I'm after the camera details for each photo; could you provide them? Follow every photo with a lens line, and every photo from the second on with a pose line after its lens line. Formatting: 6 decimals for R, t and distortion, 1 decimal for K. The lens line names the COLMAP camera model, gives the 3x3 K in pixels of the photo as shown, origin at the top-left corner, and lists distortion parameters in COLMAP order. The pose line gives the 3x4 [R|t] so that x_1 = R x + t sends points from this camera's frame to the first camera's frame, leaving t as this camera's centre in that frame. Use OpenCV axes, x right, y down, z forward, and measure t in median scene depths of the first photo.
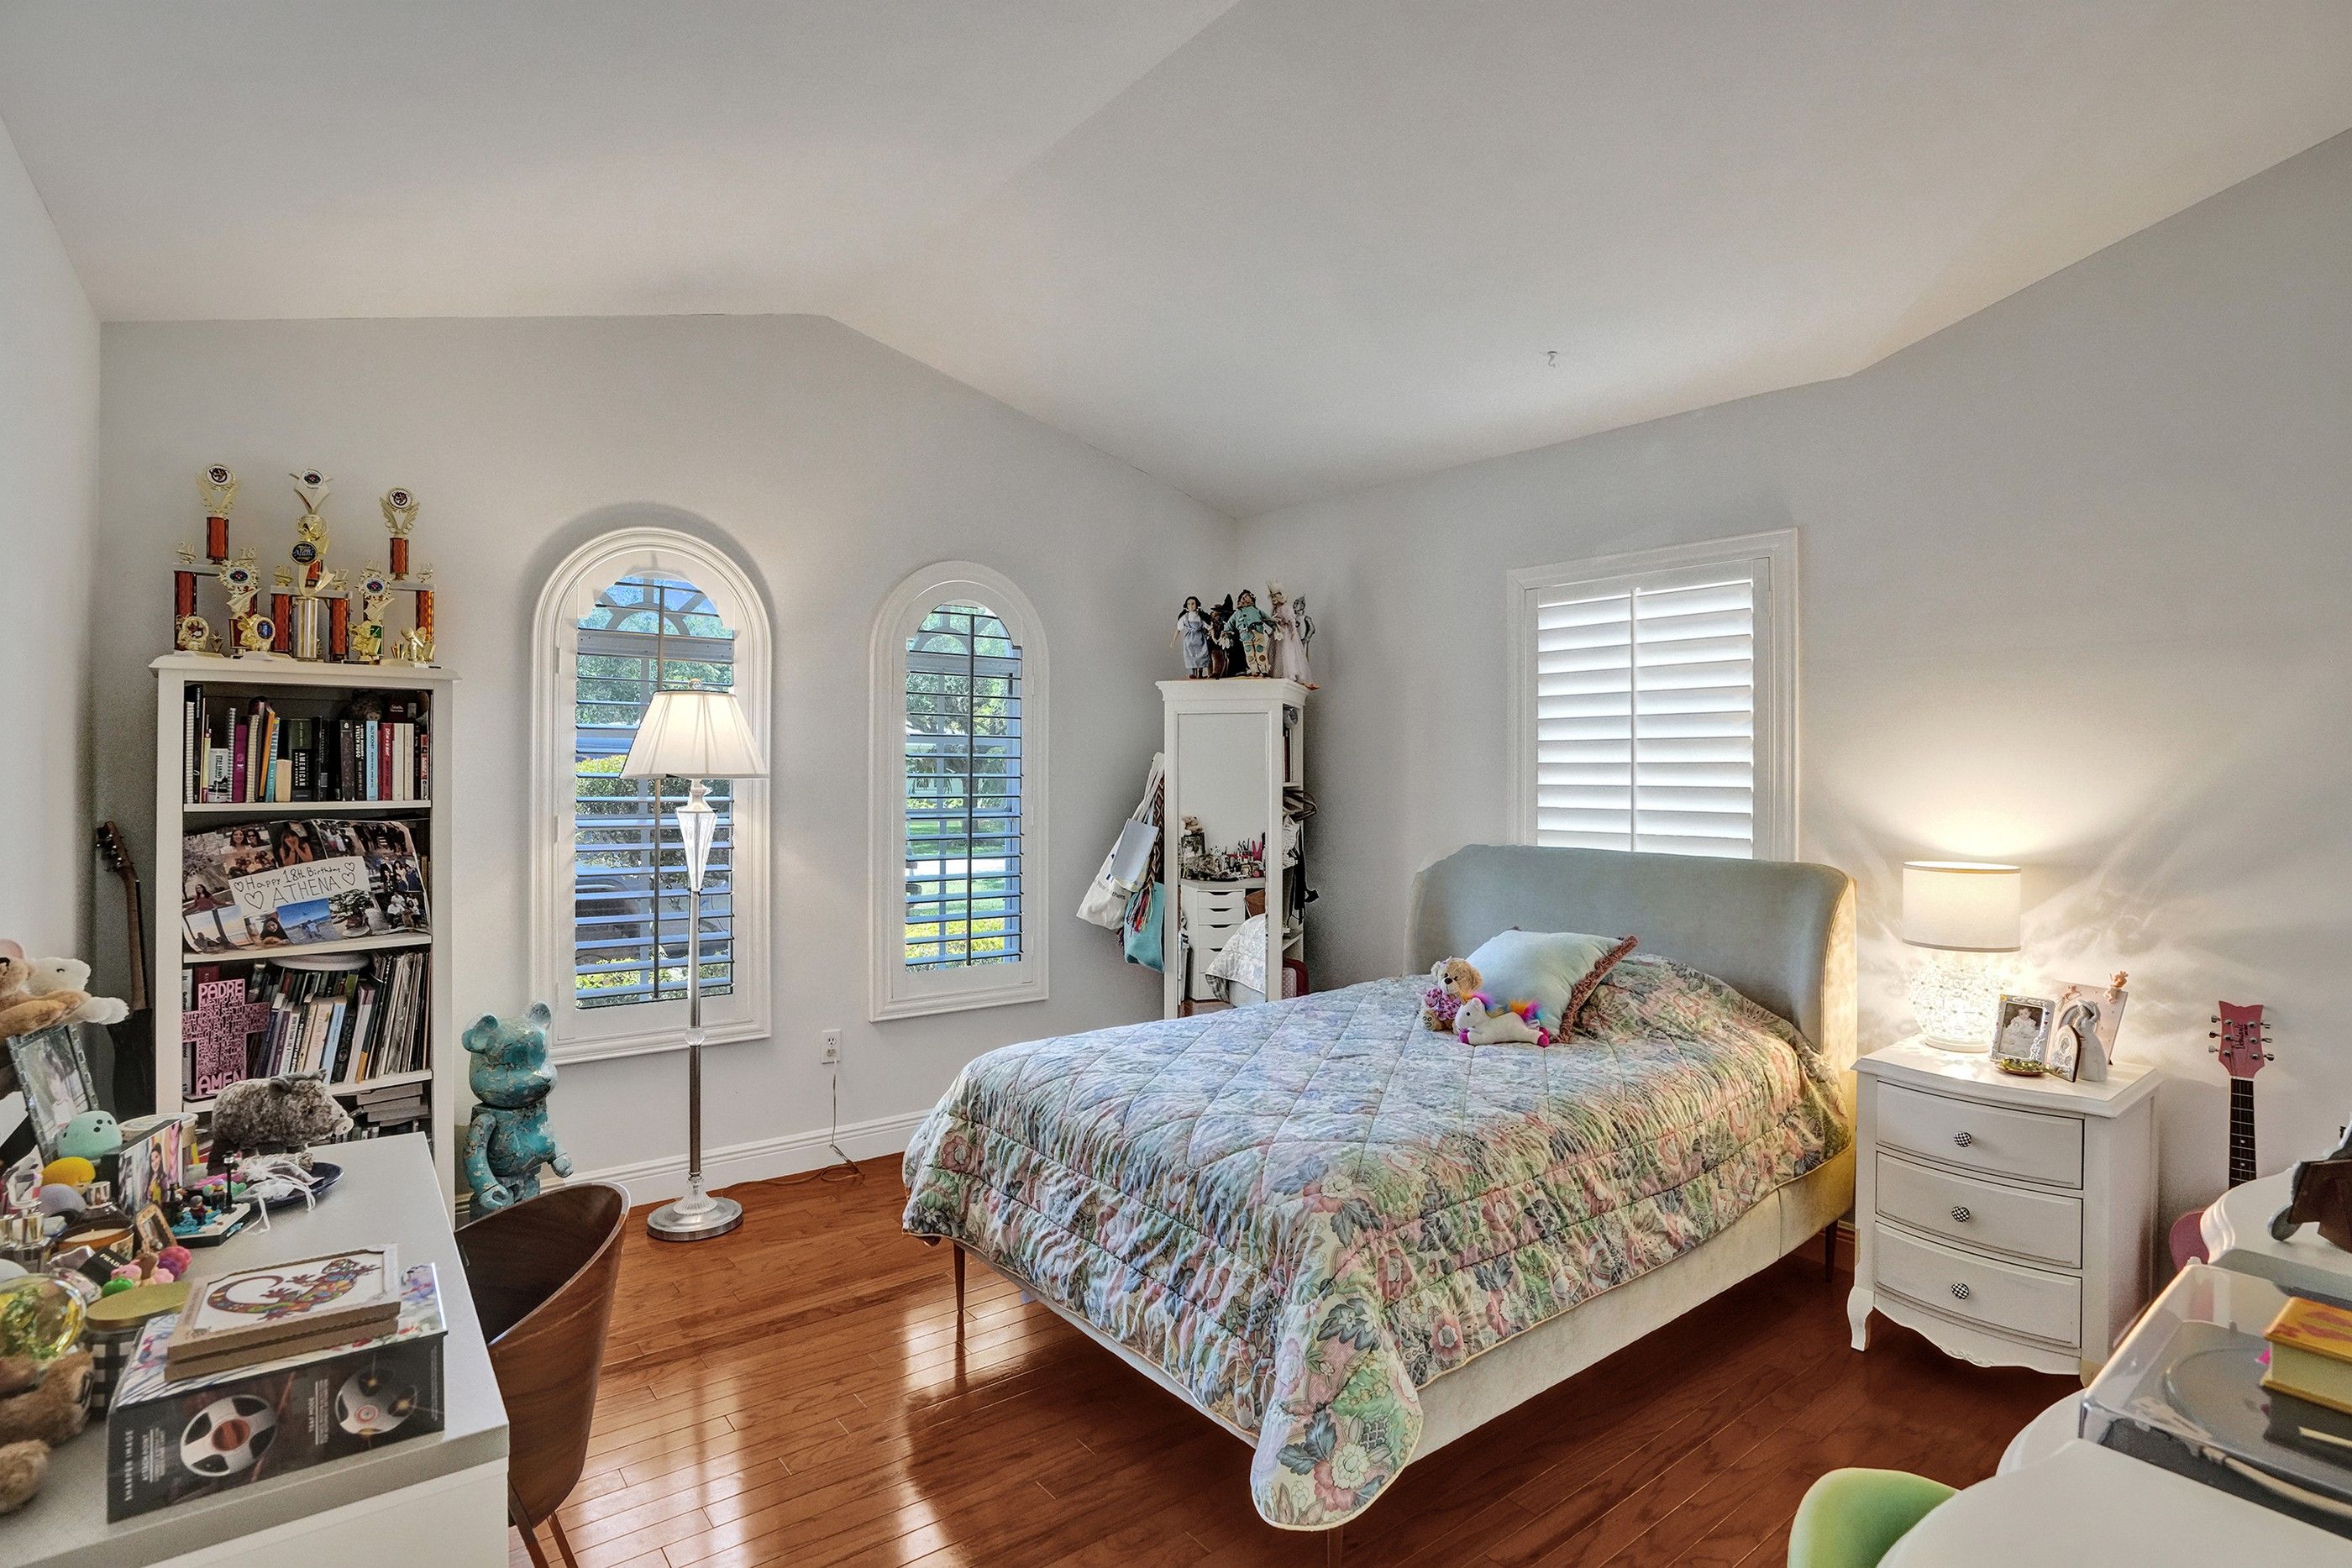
lens RADIAL K [[1163.3, 0, 1177.4], [0, 1163.3, 764.9], [0, 0, 1]] dist [-0.070686, 0.030530]
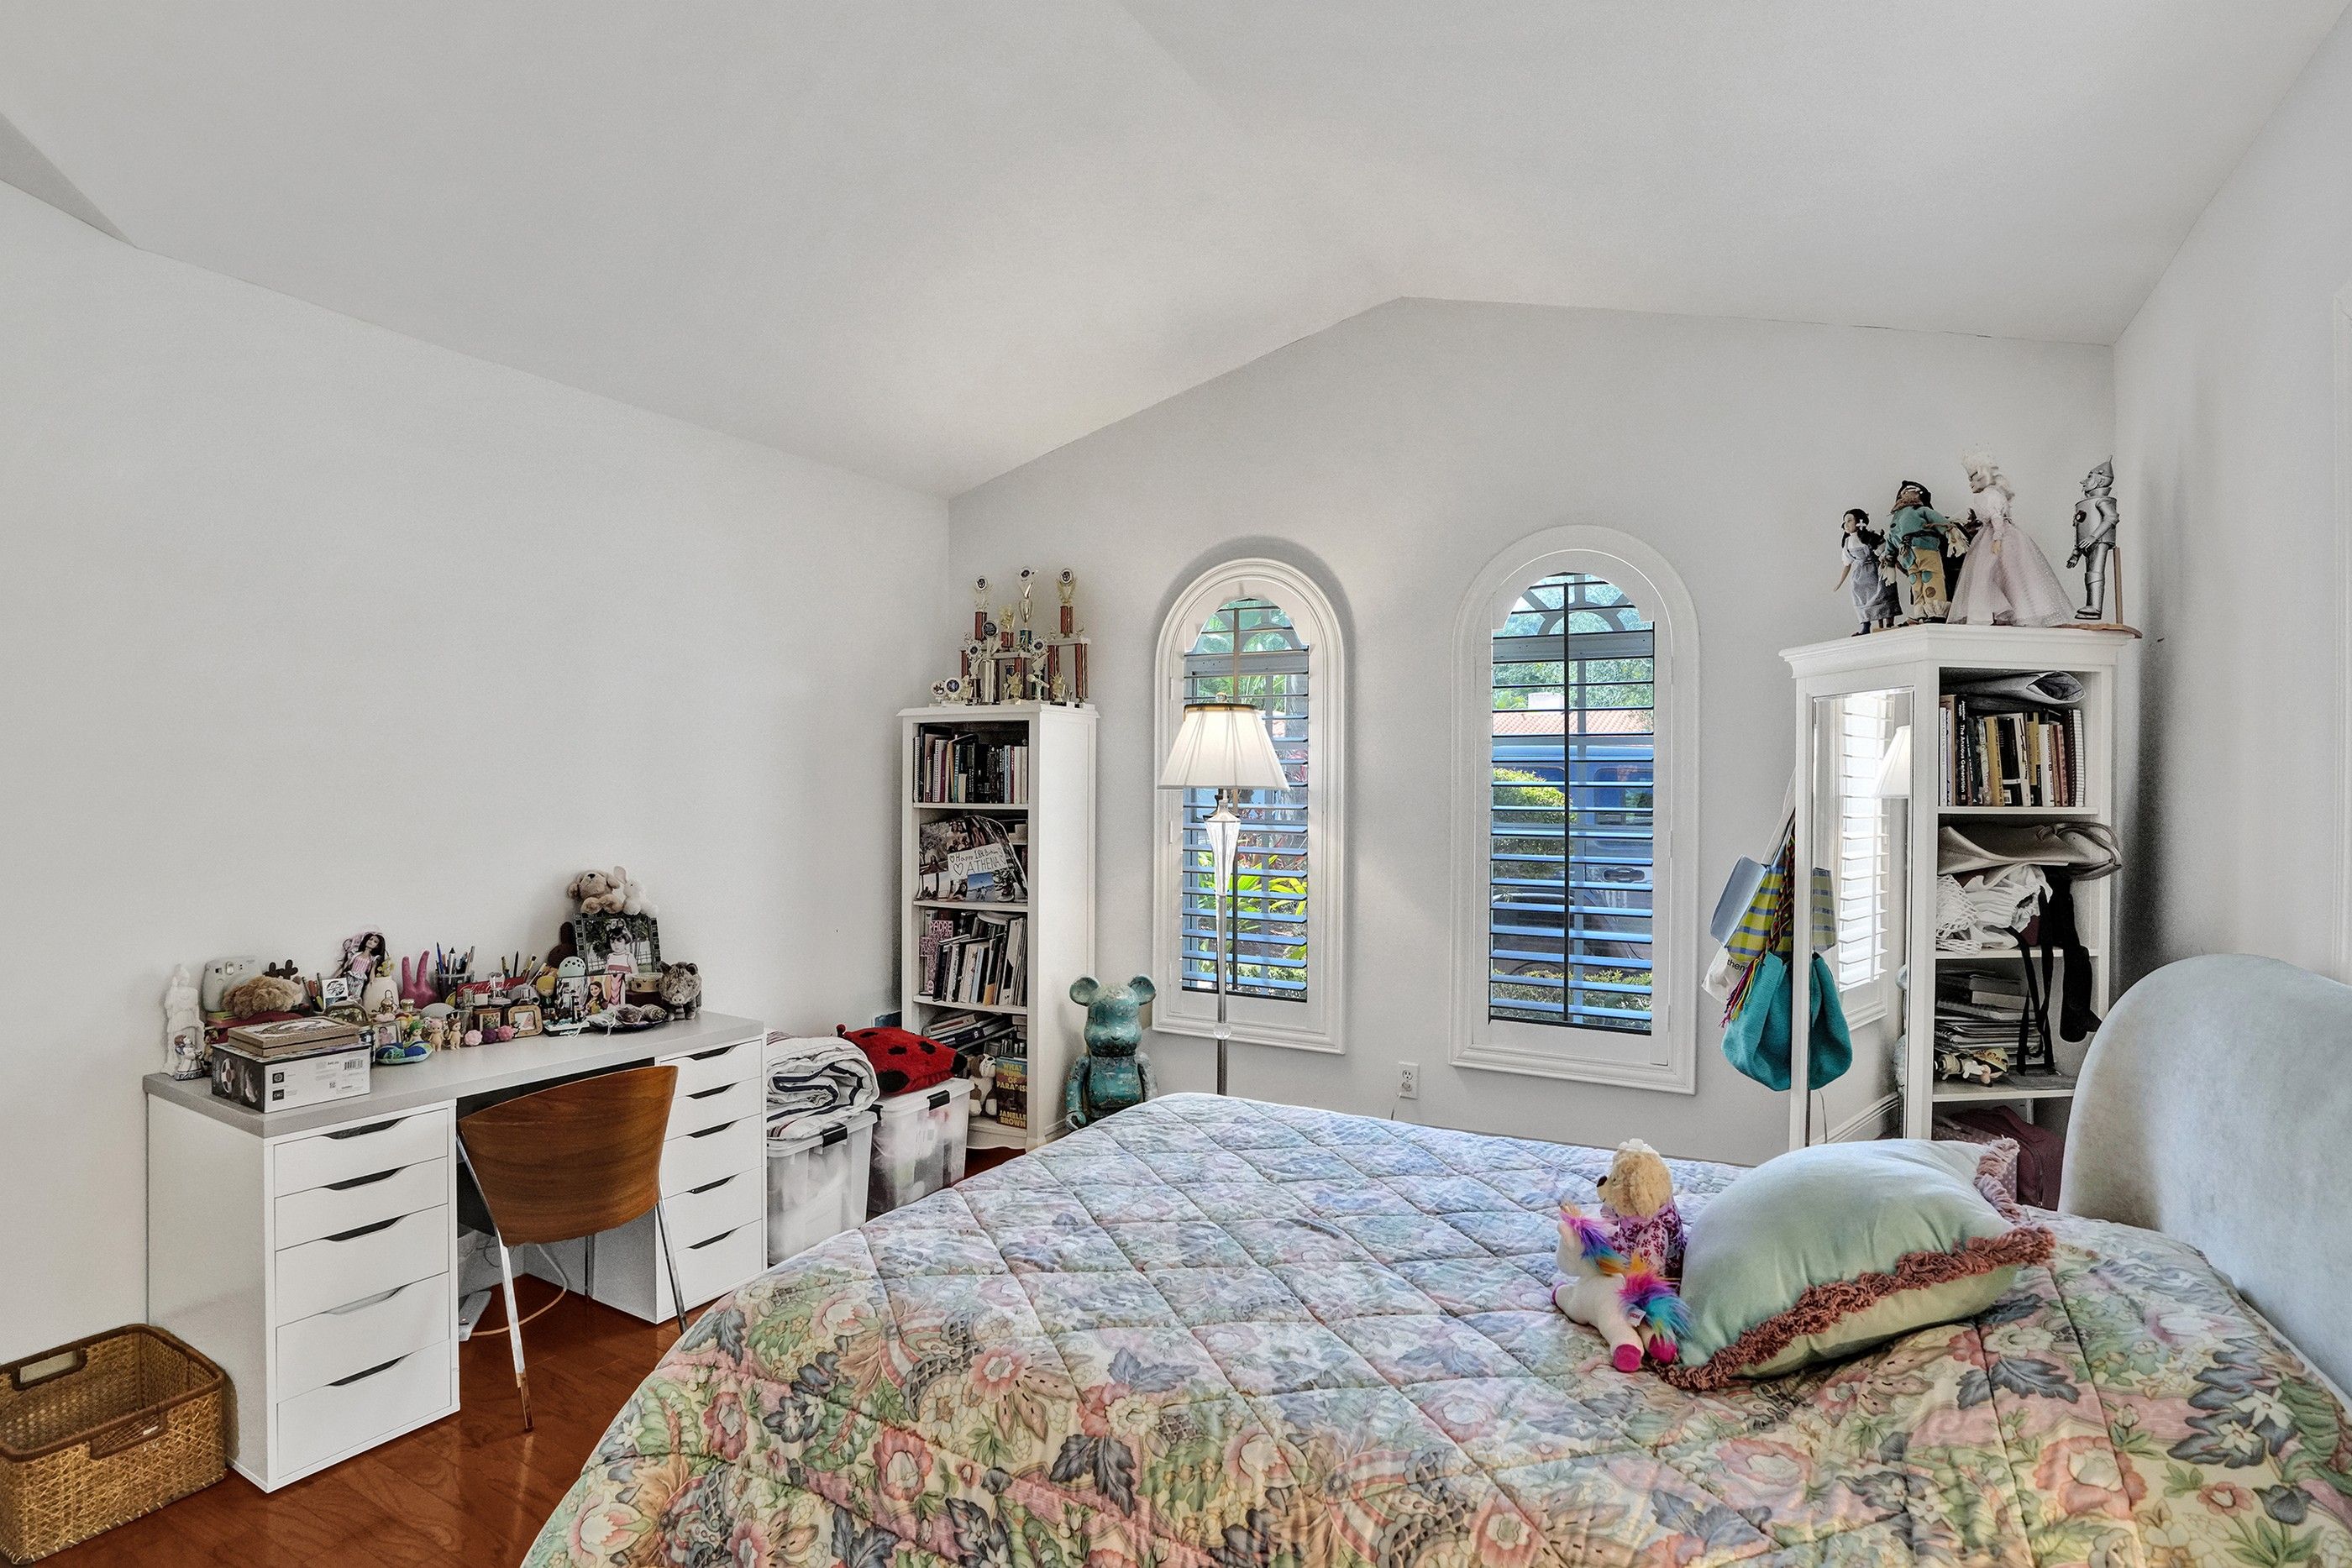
lens RADIAL K [[1165.5, 0, 1191.8], [0, 1165.5, 784.5], [0, 0, 1]] dist [-0.072393, 0.034882]
pose [[0.389516, 0.003170, -0.921014, 0.675580], [-0.001496, 0.999995, 0.002809, 0.004253], [0.921019, 0.000283, 0.389518, 0.656028]]
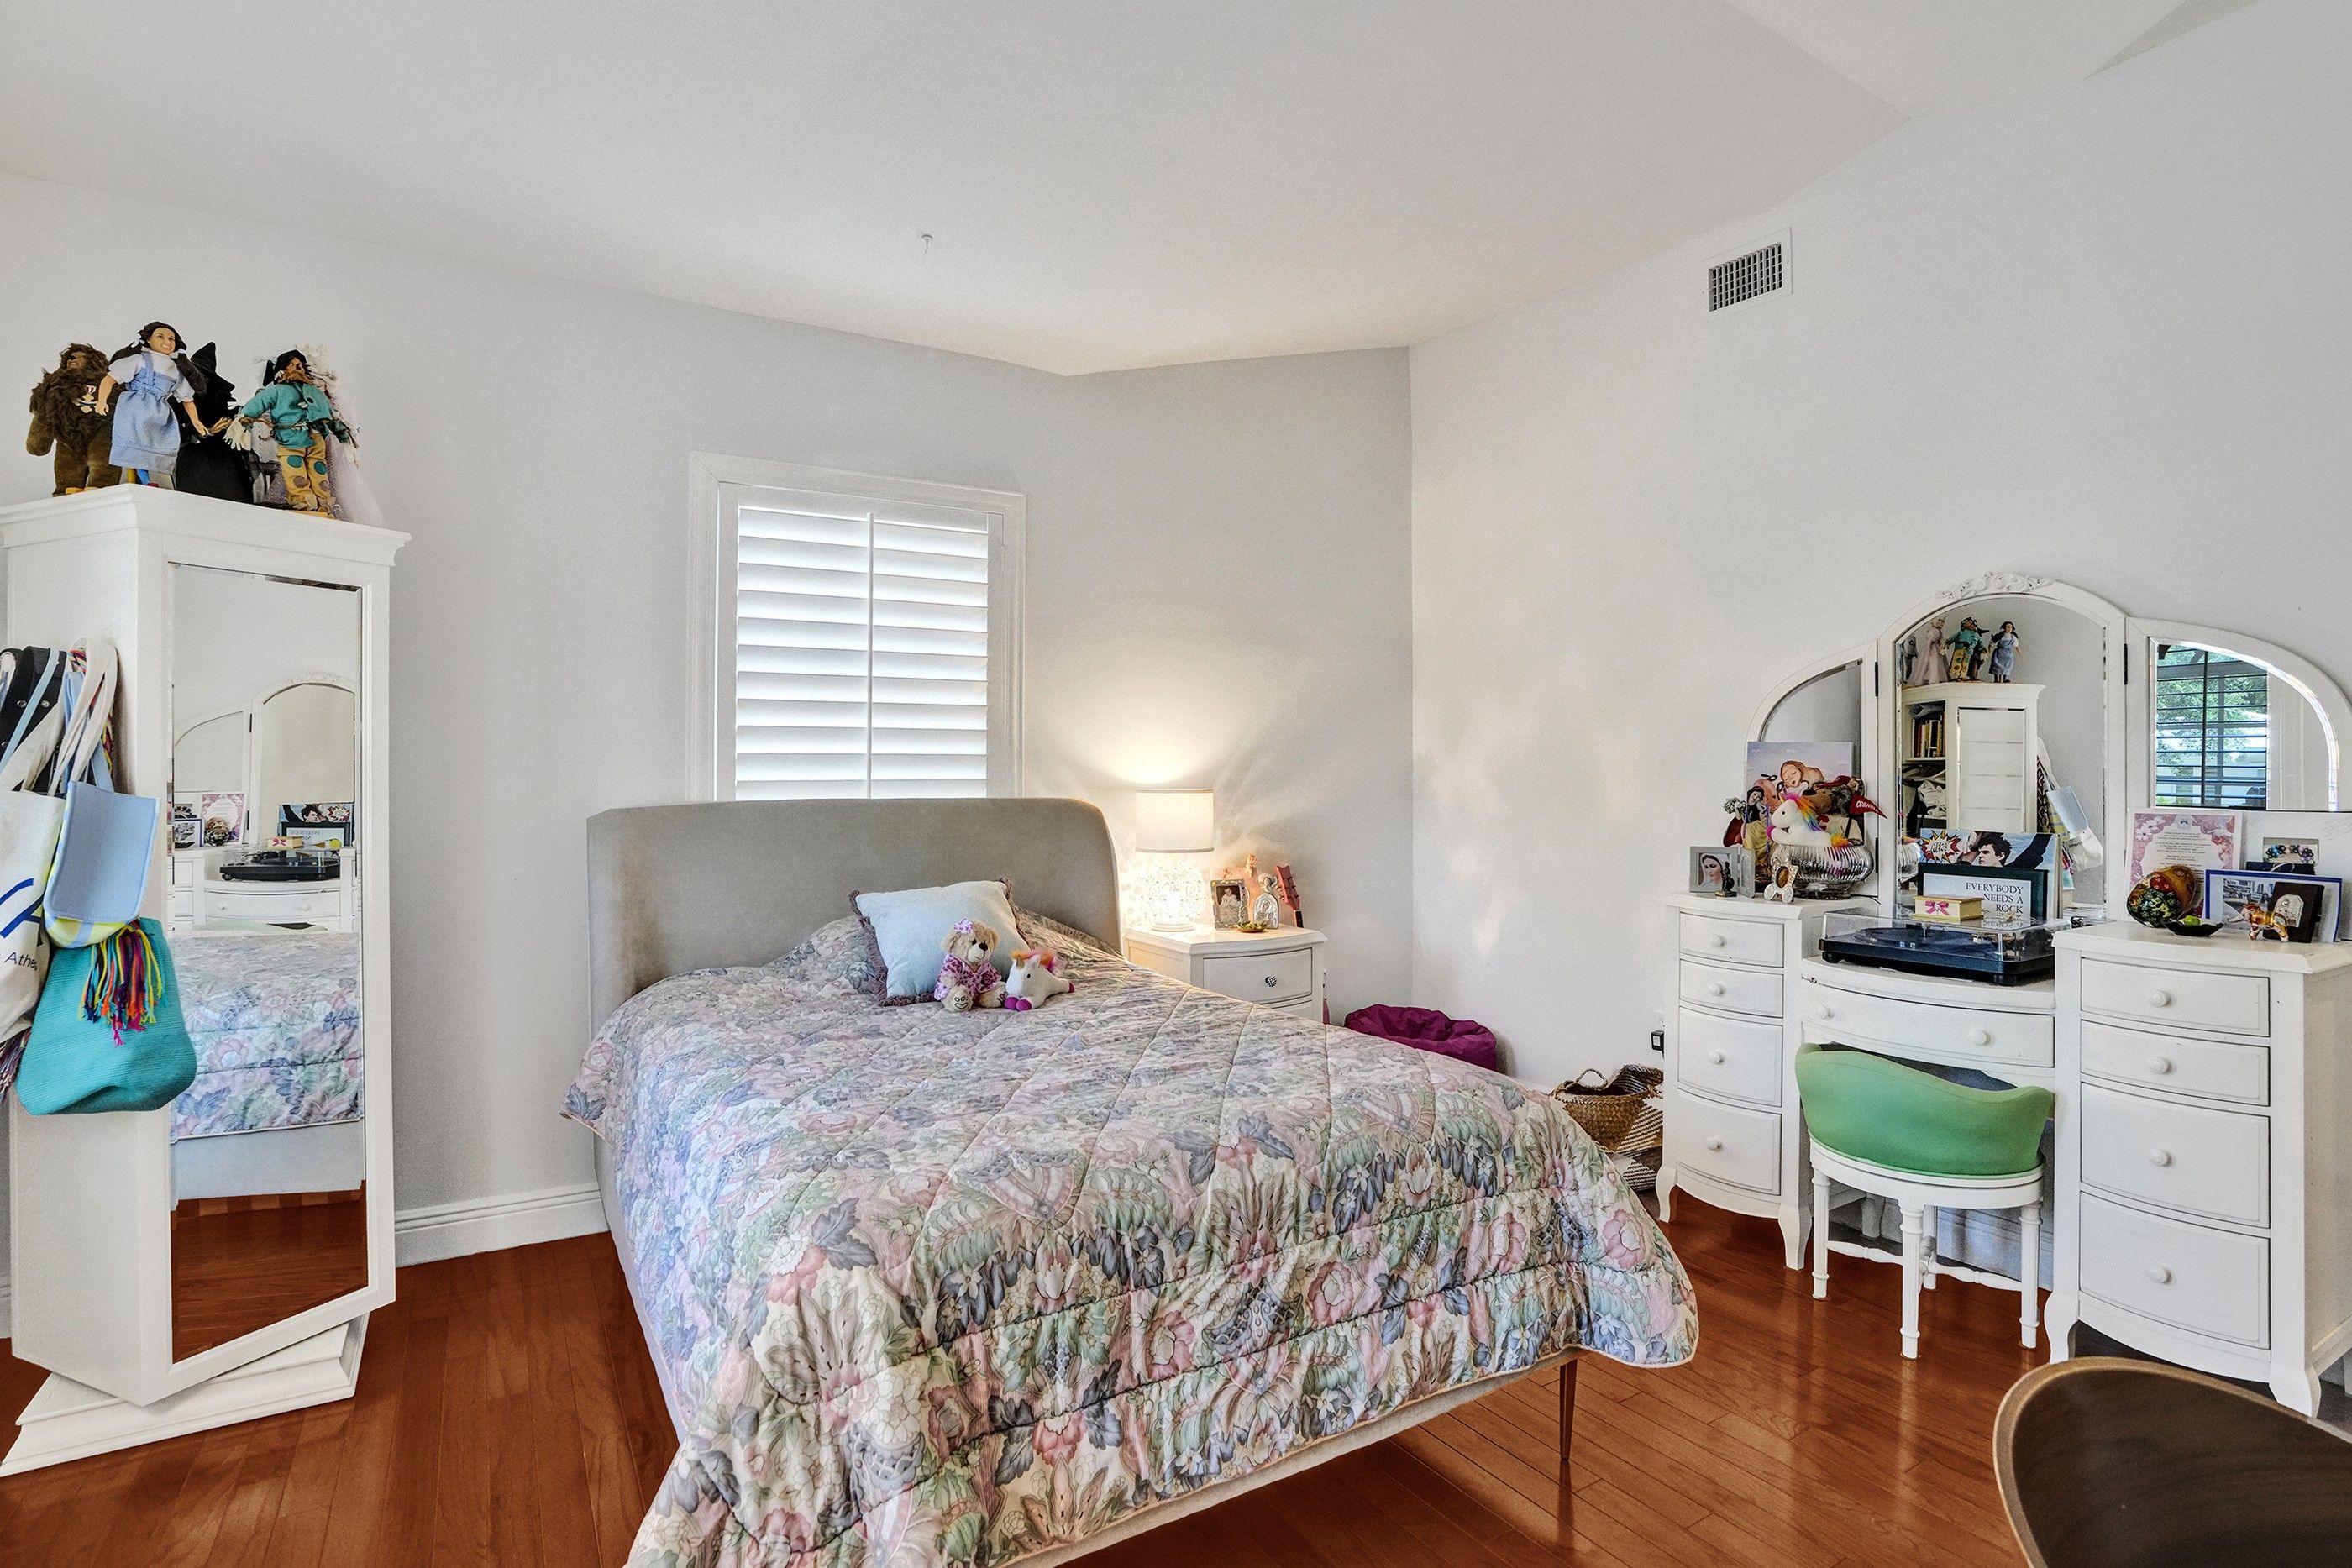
lens RADIAL K [[1209.2, 0, 1178.8], [0, 1209.2, 750.4], [0, 0, 1]] dist [-0.036481, 0.000443]
pose [[0.107261, 0.005416, 0.994216, -0.654538], [-0.004168, 0.999979, -0.004998, 0.049840], [-0.994222, -0.003608, 0.107282, 0.803006]]
